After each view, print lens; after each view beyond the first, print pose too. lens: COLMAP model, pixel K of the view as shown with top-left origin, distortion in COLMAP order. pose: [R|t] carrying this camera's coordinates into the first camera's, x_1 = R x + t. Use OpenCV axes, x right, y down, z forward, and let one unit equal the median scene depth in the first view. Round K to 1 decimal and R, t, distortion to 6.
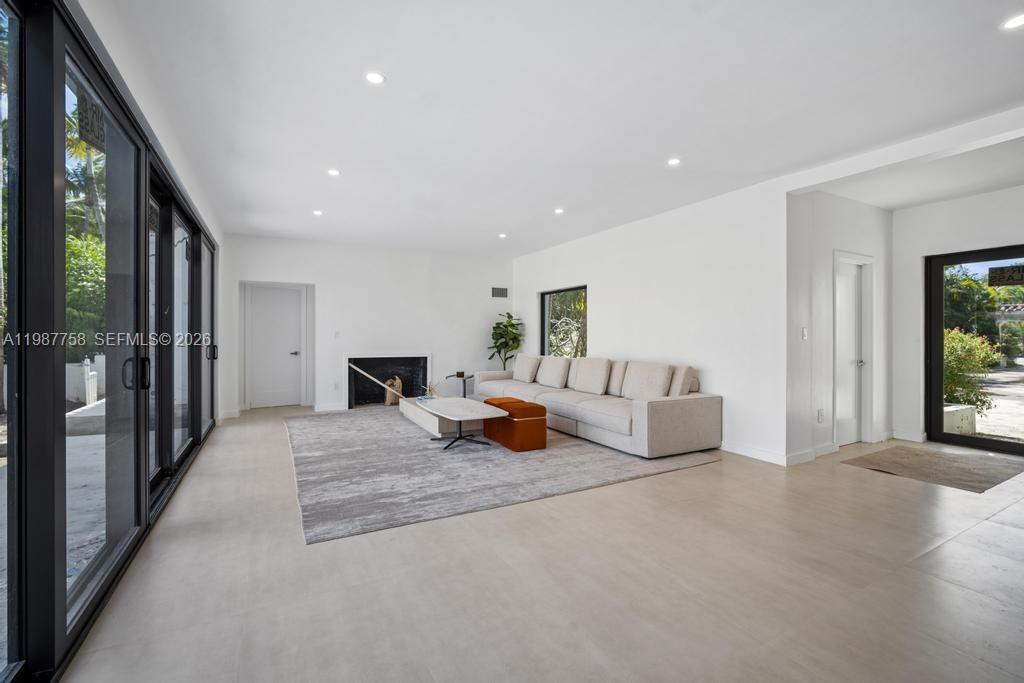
lens RADIAL K [[461.1, 0, 507.3], [0, 461.1, 339.2], [0, 0, 1]] dist [-0.001714, -0.000052]
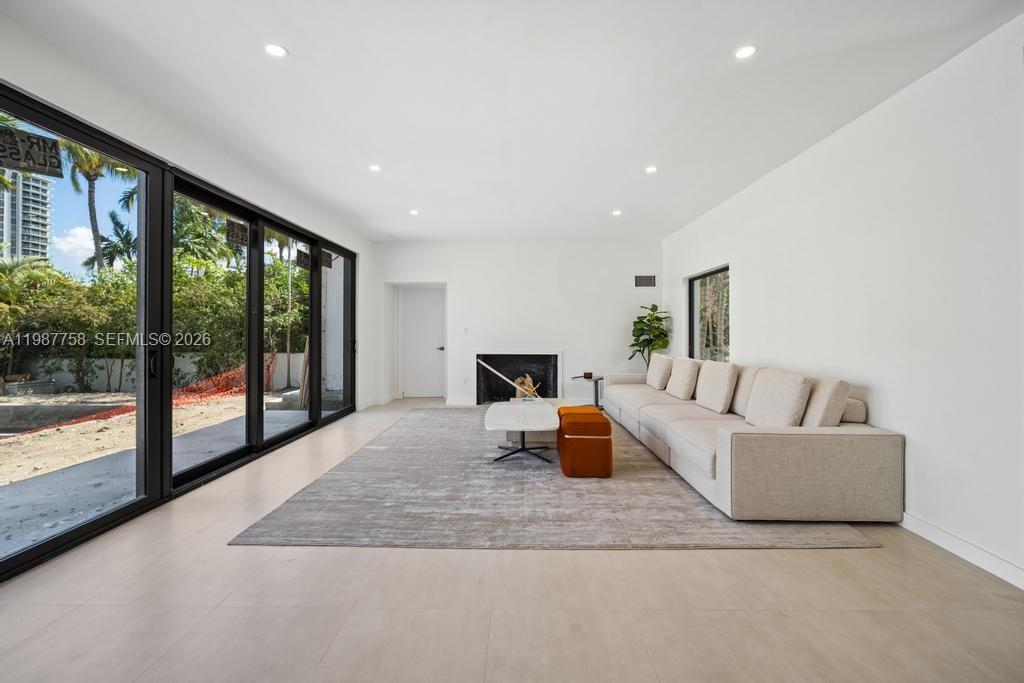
lens RADIAL K [[456.3, 0, 507.3], [0, 456.3, 330.1], [0, 0, 1]] dist [-0.003083, -0.000237]
pose [[0.868397, -0.003446, -0.495857, 0.301547], [-0.002535, 0.999932, -0.011388, -0.000745], [0.495863, 0.011146, 0.868329, 0.240849]]
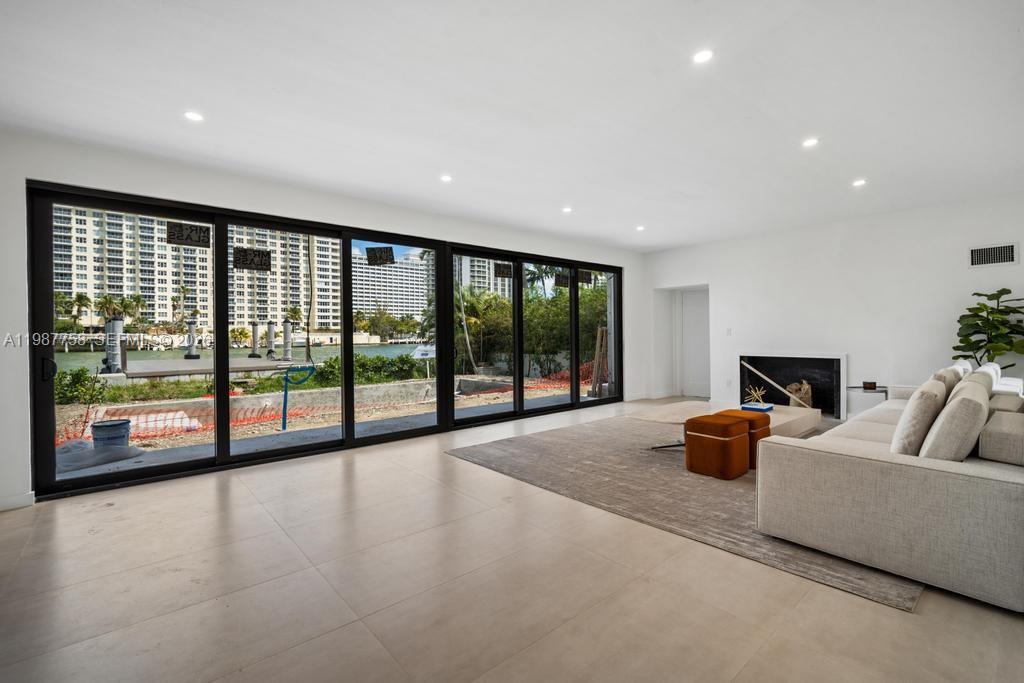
lens RADIAL K [[456.2, 0, 505.1], [0, 456.2, 336.2], [0, 0, 1]] dist [0.001732, -0.000048]
pose [[0.196957, -0.001259, -0.980411, 0.720270], [0.003389, 0.999994, -0.000603, -0.001727], [0.980406, -0.003204, 0.196960, 0.473905]]
